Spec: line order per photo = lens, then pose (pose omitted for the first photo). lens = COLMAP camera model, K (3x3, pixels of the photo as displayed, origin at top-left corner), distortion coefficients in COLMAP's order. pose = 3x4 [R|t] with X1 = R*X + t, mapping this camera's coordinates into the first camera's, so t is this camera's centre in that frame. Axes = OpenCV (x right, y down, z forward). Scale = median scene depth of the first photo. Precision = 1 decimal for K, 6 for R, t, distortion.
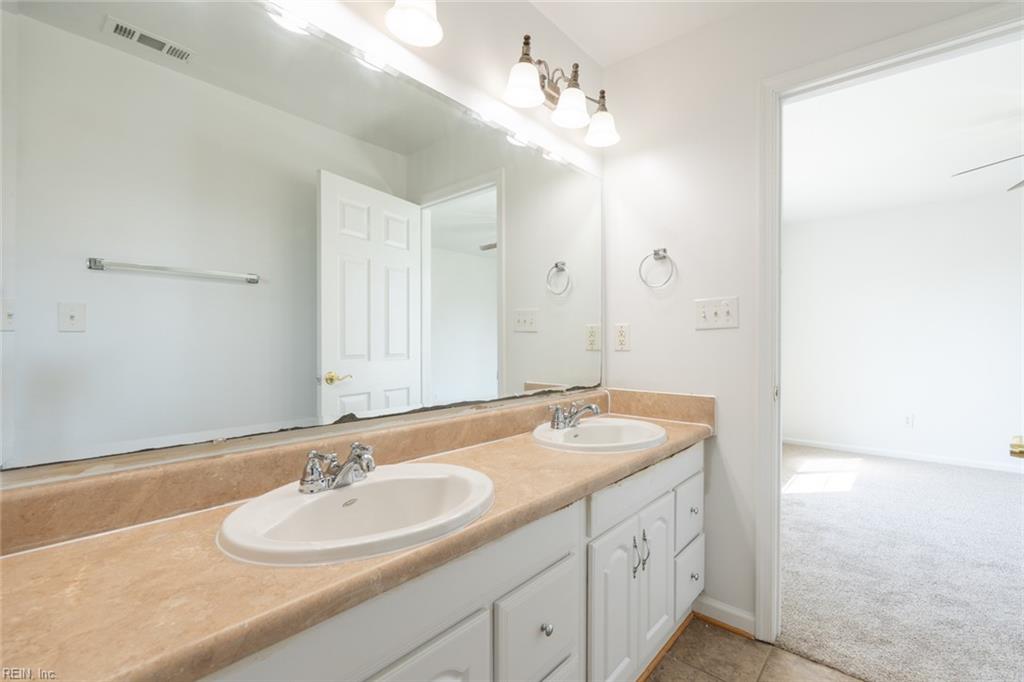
lens RADIAL K [[456.7, 0, 506.1], [0, 456.7, 339.9], [0, 0, 1]] dist [-0.001897, 0.000197]
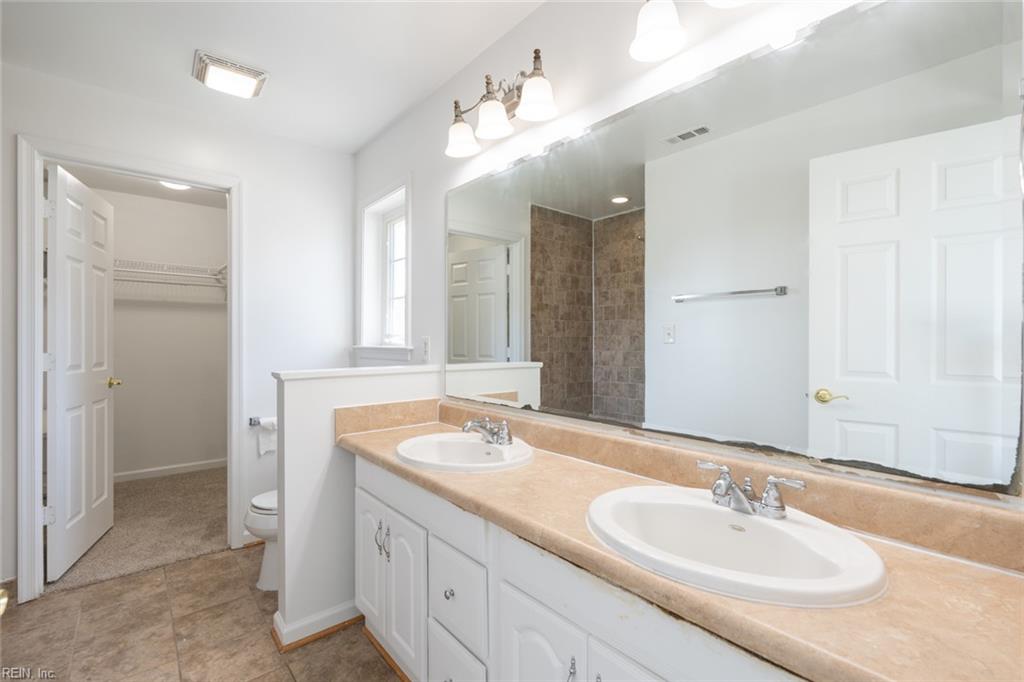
lens RADIAL K [[448.5, 0, 509.8], [0, 448.5, 347.2], [0, 0, 1]] dist [-0.001782, -0.000070]
pose [[-0.150214, -0.006853, -0.988630, 0.797051], [-0.012670, 0.999907, -0.005006, -0.006721], [0.988572, 0.011773, -0.150287, 0.868780]]
